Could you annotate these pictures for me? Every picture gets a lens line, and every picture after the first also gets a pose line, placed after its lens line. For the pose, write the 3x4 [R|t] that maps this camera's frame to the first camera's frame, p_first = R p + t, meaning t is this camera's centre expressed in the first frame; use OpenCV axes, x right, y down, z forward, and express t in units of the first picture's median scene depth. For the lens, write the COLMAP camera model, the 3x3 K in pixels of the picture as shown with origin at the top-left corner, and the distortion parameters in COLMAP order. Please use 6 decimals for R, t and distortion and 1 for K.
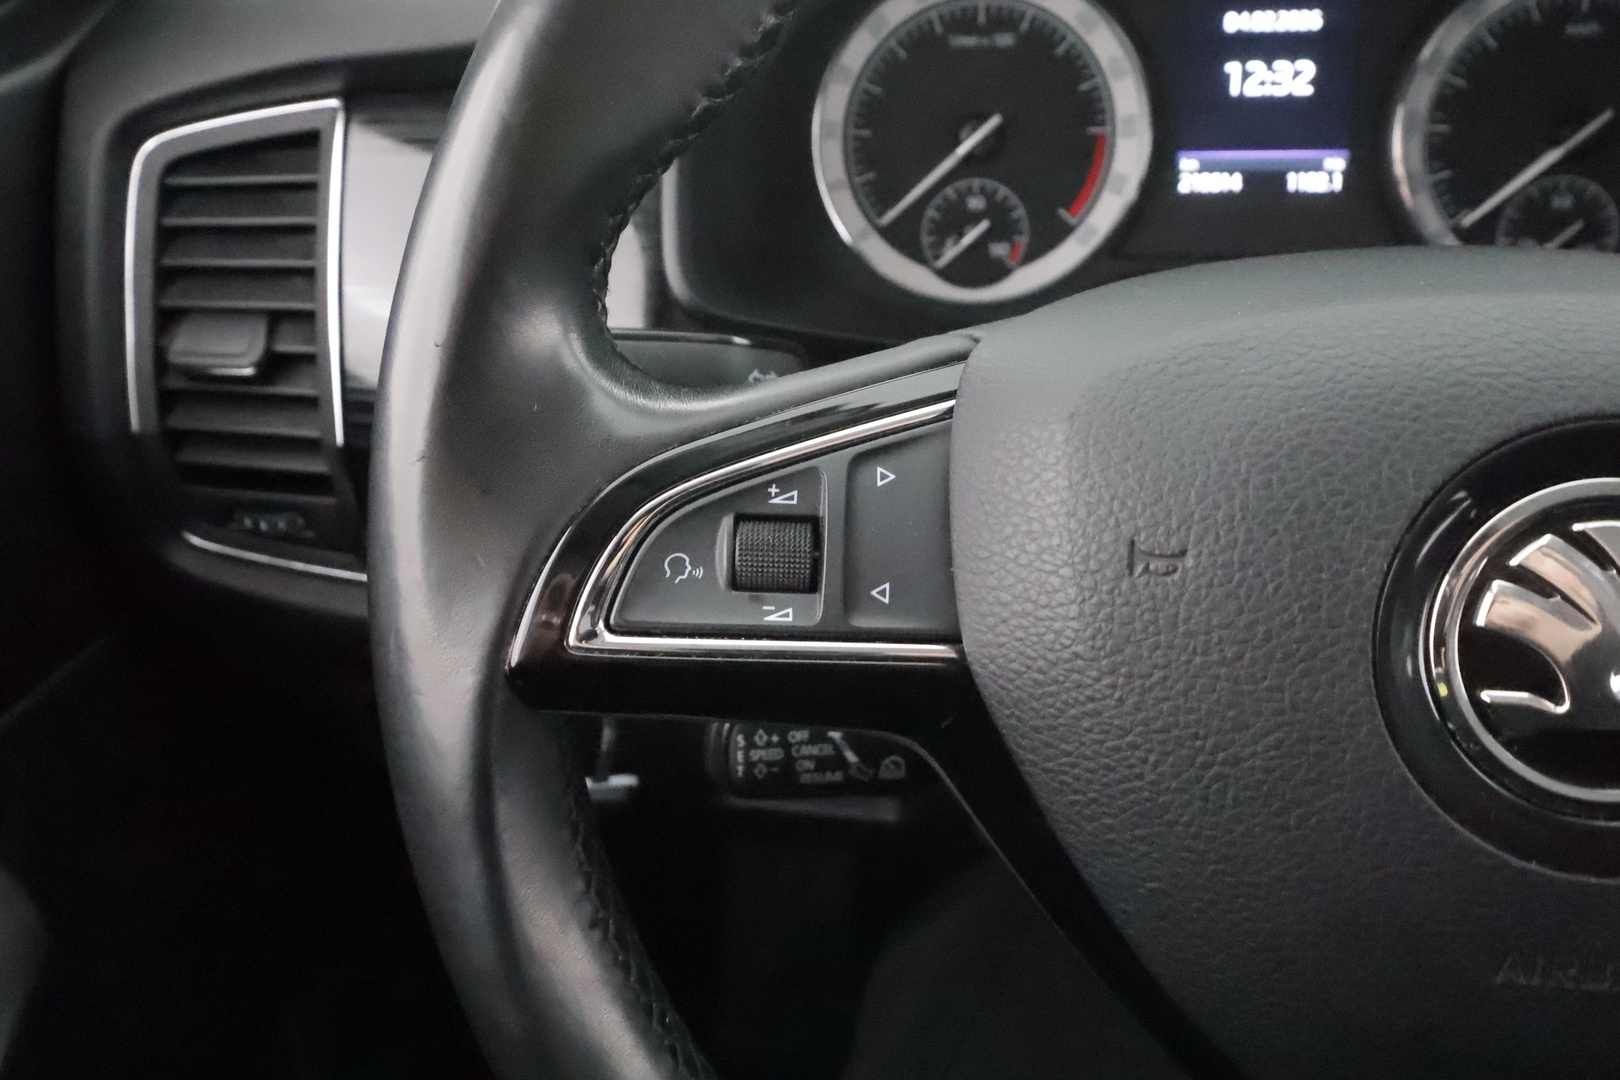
lens RADIAL K [[1281.4, 0, 814.8], [0, 1281.4, 530.2], [0, 0, 1]] dist [0.002235, 0.000690]
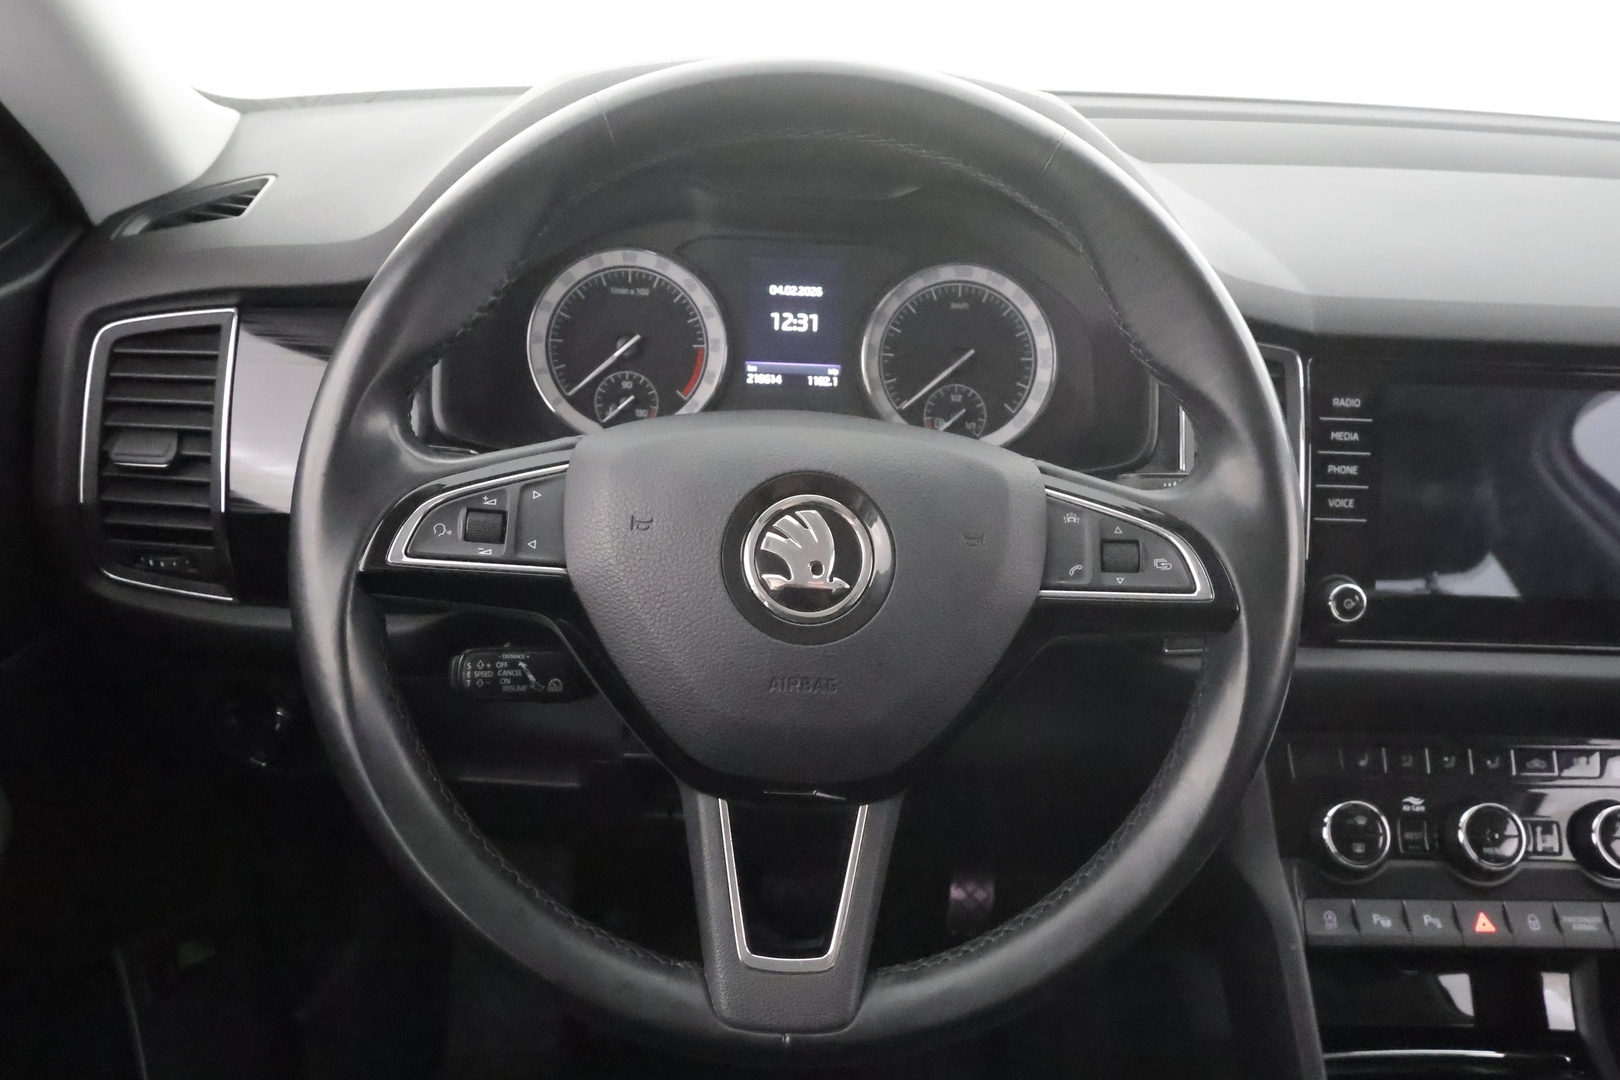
lens RADIAL K [[1281.4, 0, 814.2], [0, 1281.4, 541.0], [0, 0, 1]] dist [0.002235, 0.000690]
pose [[0.981689, 0.019062, 0.189535, 0.058356], [0.006563, 0.991005, -0.133662, 0.182859], [-0.190378, 0.132458, 0.972734, -0.688751]]
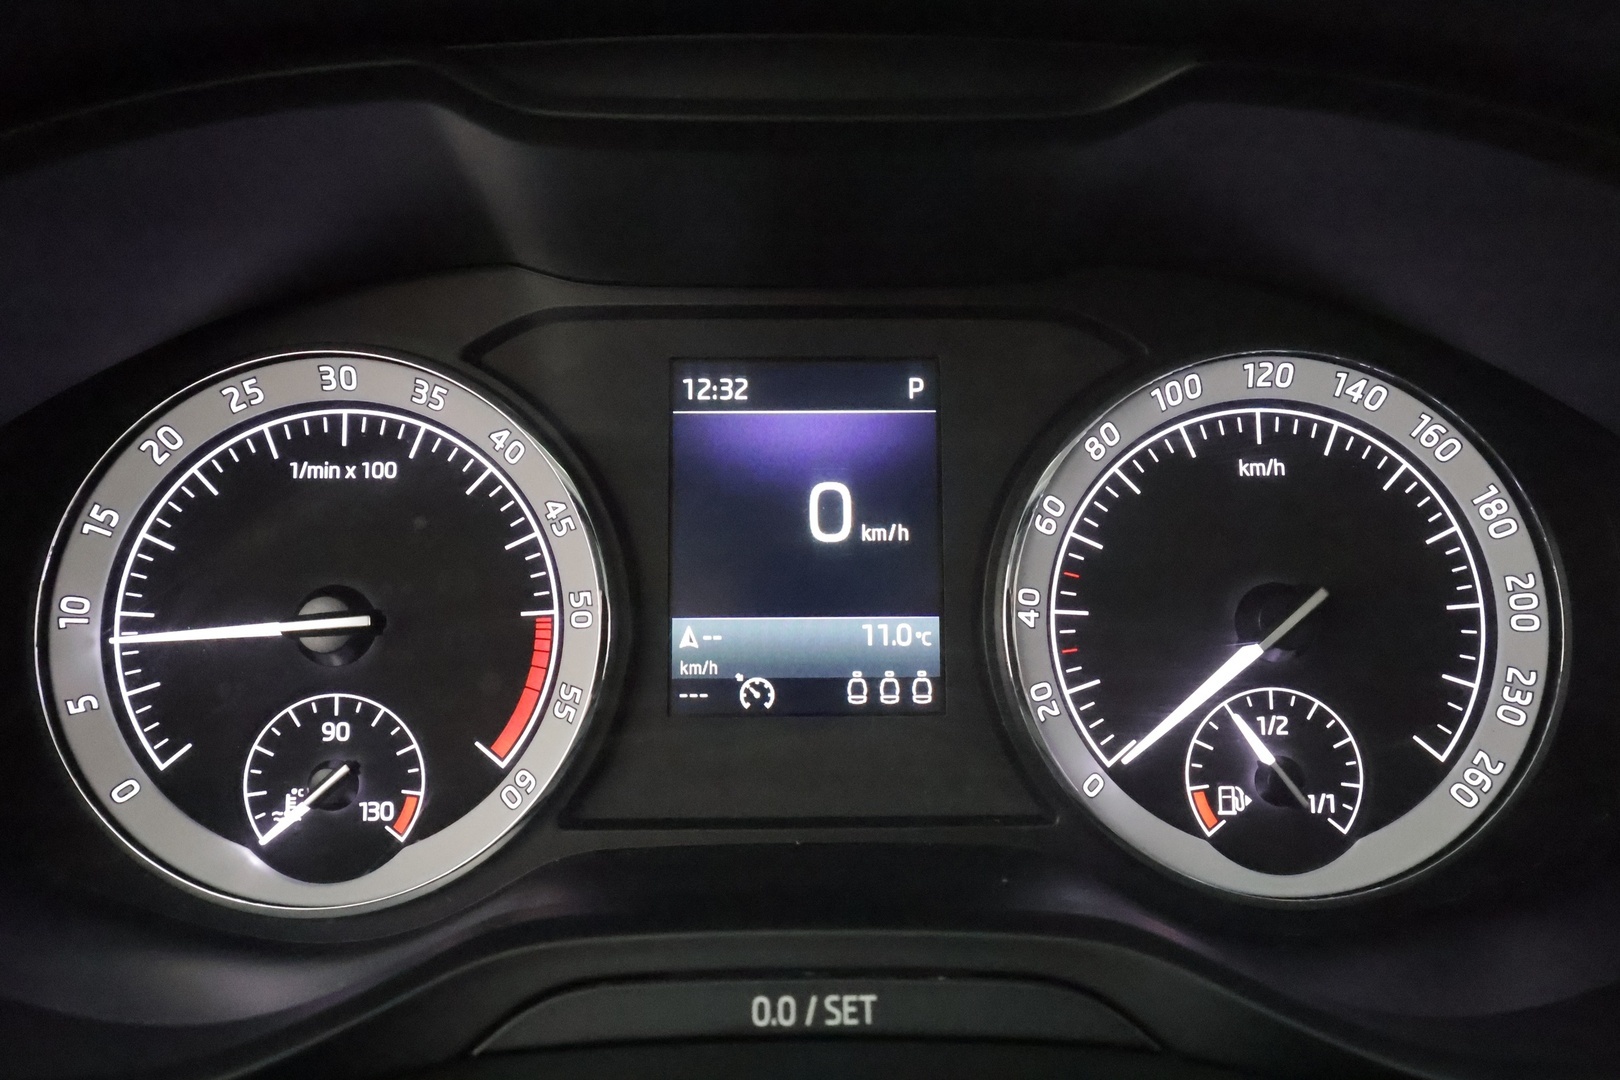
lens RADIAL K [[1281.4, 0, 817.5], [0, 1281.4, 542.9], [0, 0, 1]] dist [0.002235, 0.000690]
pose [[0.988092, 0.007602, 0.153675, 0.276575], [0.041761, 0.948037, -0.315408, -0.158789], [-0.148087, 0.318070, 0.936430, 0.436272]]
